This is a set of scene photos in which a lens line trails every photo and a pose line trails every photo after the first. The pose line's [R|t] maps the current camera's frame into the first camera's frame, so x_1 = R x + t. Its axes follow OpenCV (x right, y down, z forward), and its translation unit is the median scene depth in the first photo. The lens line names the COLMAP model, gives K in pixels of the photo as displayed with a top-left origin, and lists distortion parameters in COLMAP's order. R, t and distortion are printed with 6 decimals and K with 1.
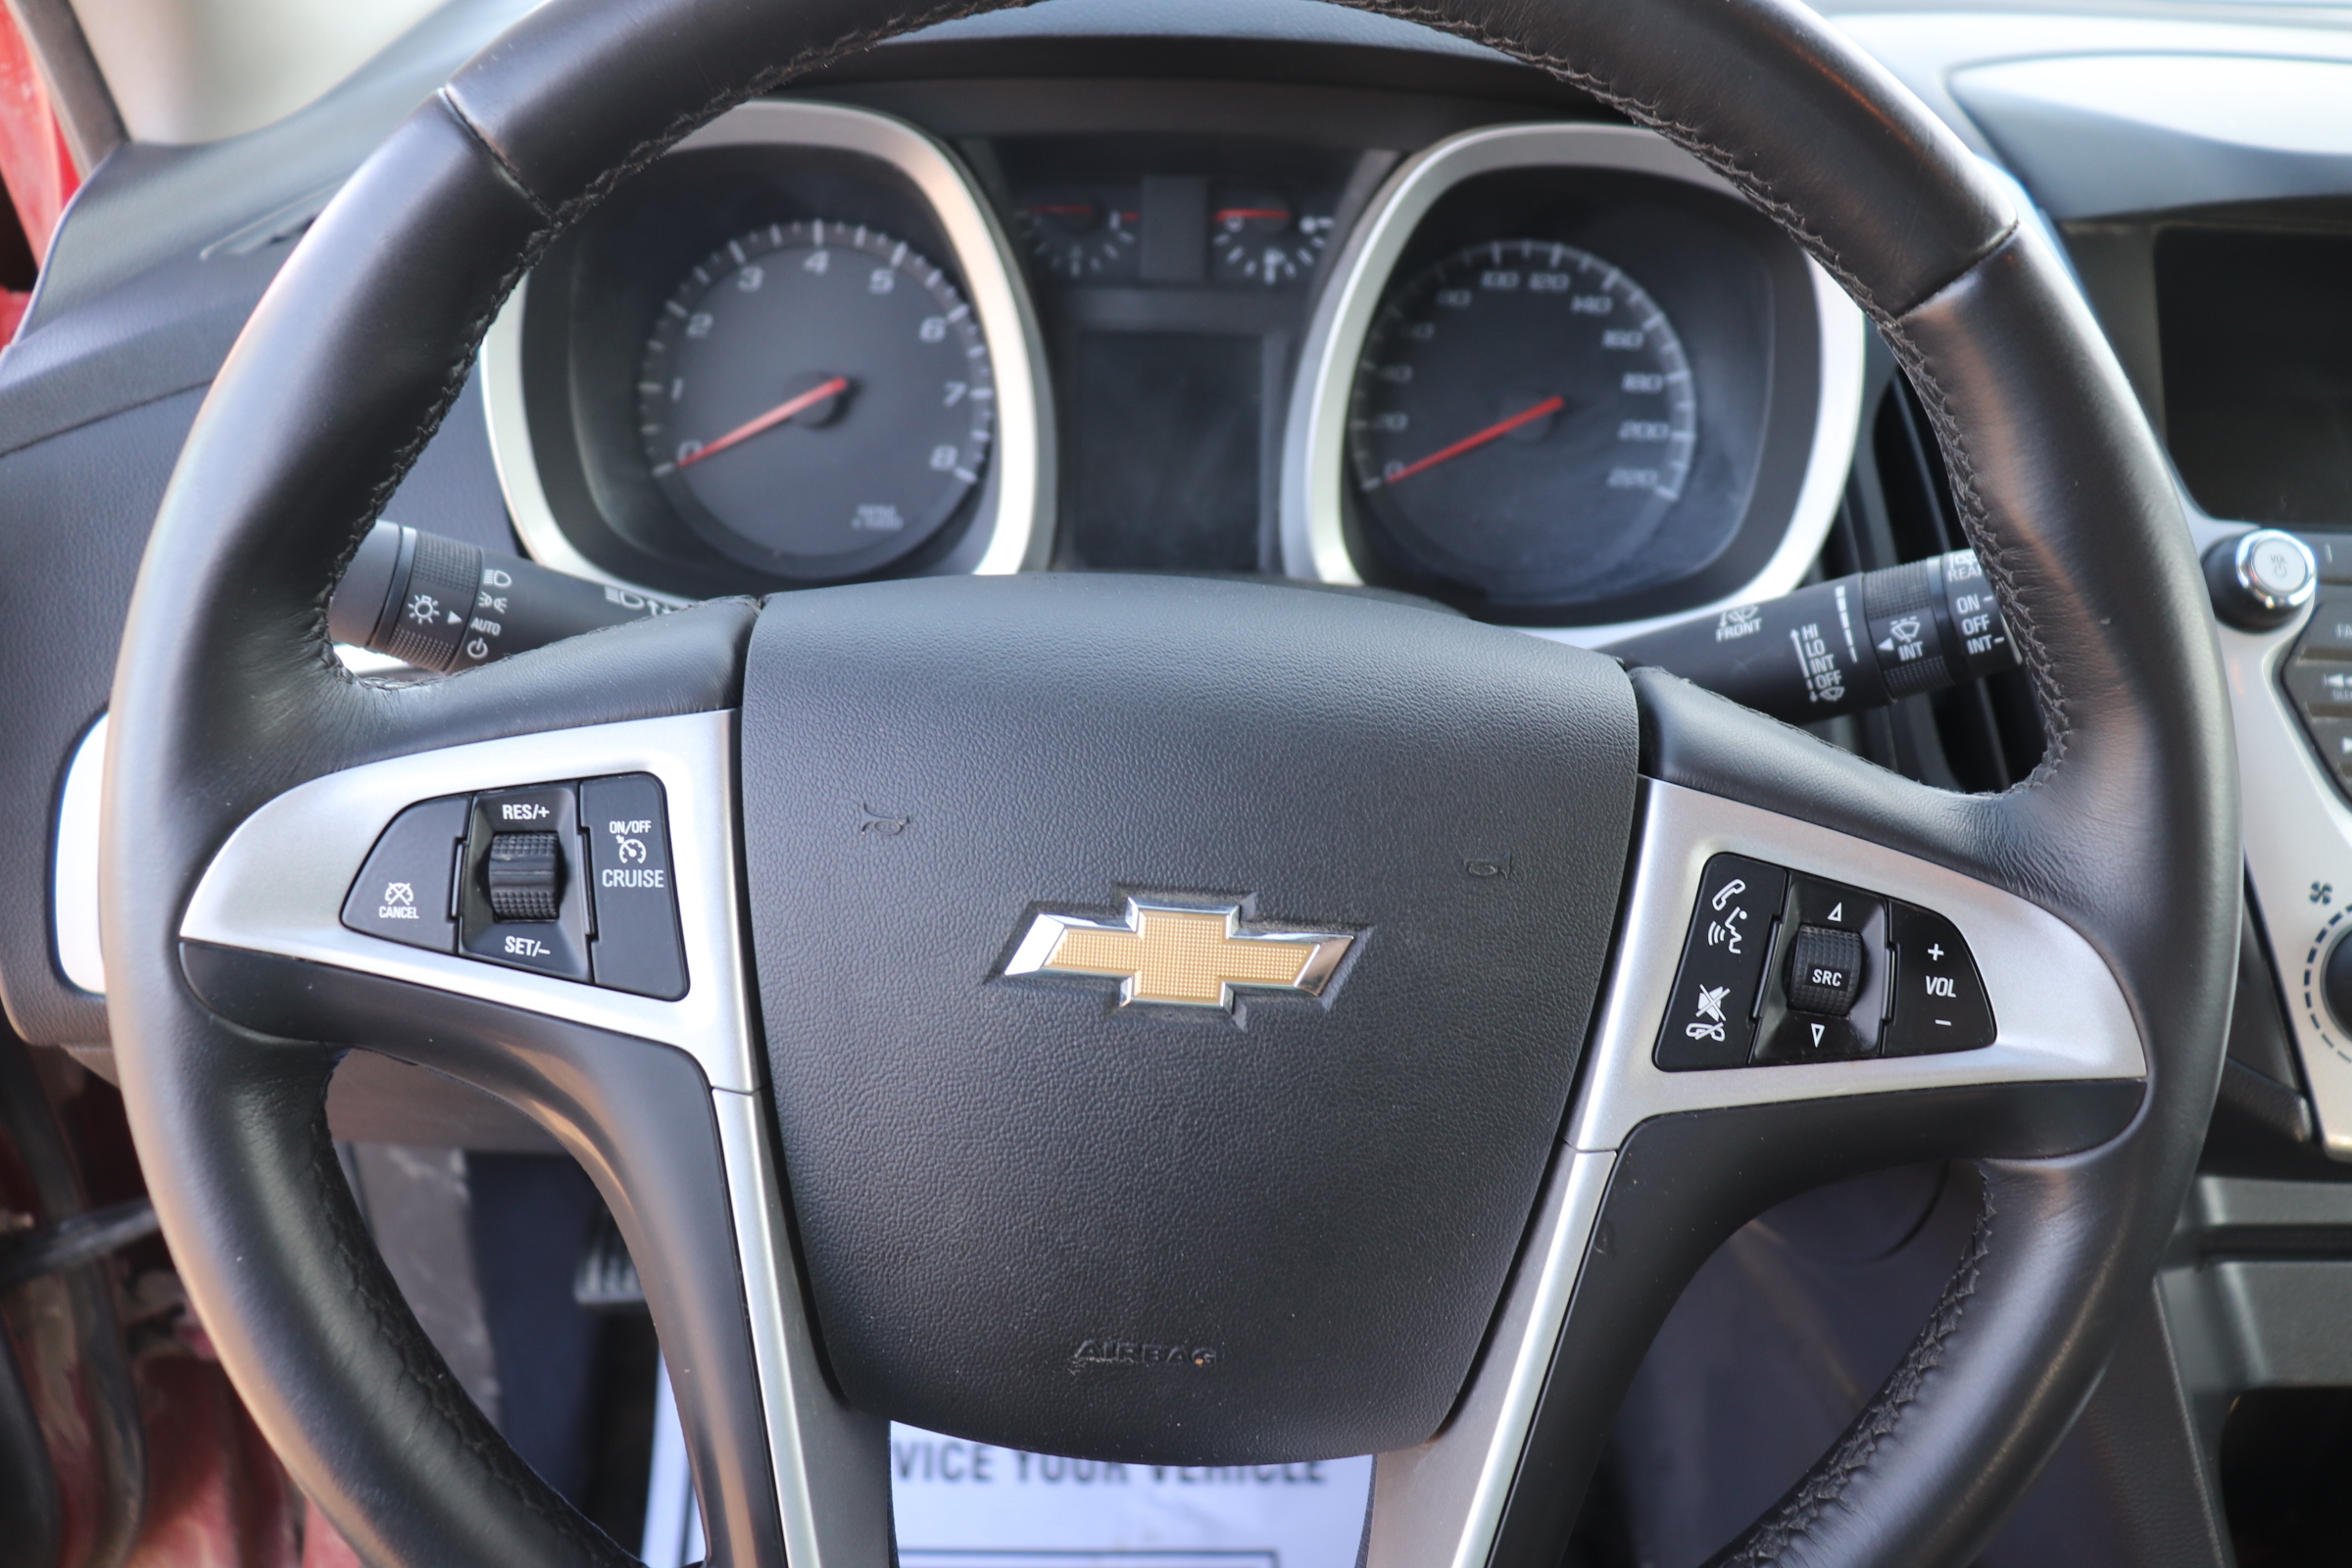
lens RADIAL K [[1904.2, 0, 1176.0], [0, 1904.2, 784.0], [0, 0, 1]] dist [-0.177992, 0.002847]
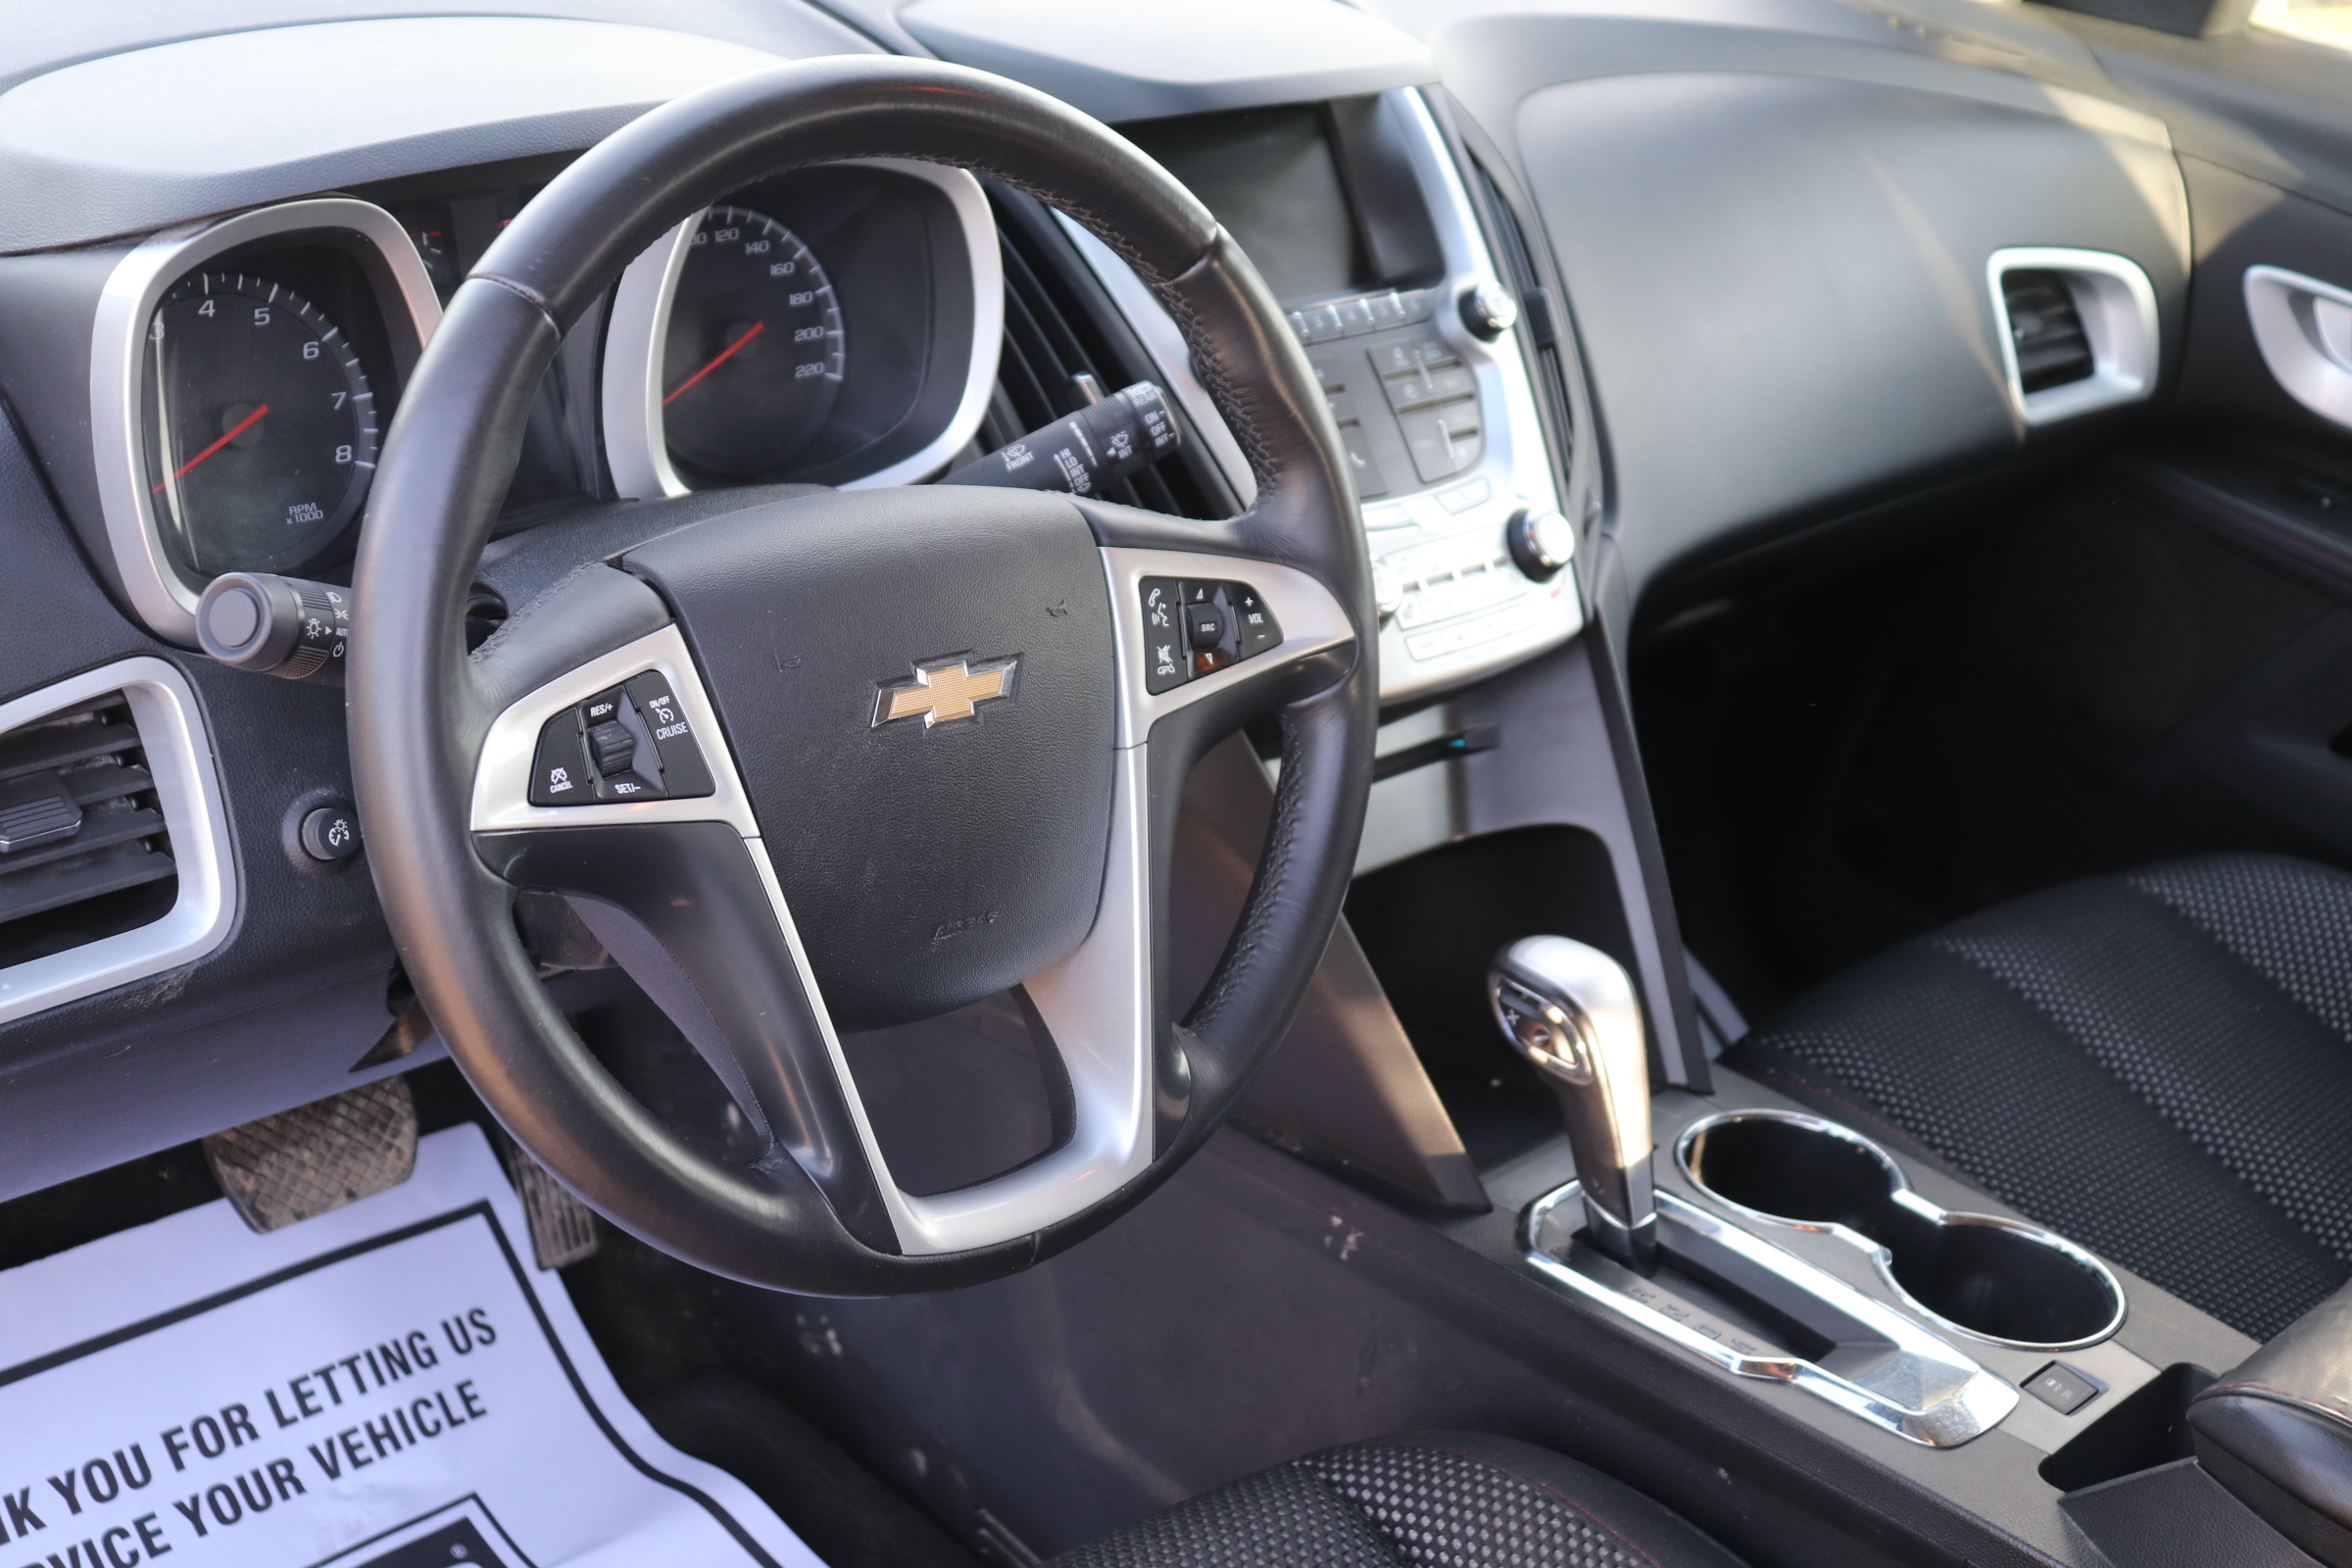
lens RADIAL K [[2810.5, 0, 1176.0], [0, 2810.5, 784.0], [0, 0, 1]] dist [-0.023385, -0.024477]
pose [[0.738773, -0.261419, 0.621188, -1.465233], [0.238735, 0.963450, 0.121529, -0.096828], [-0.630253, 0.058517, 0.774181, -1.167802]]
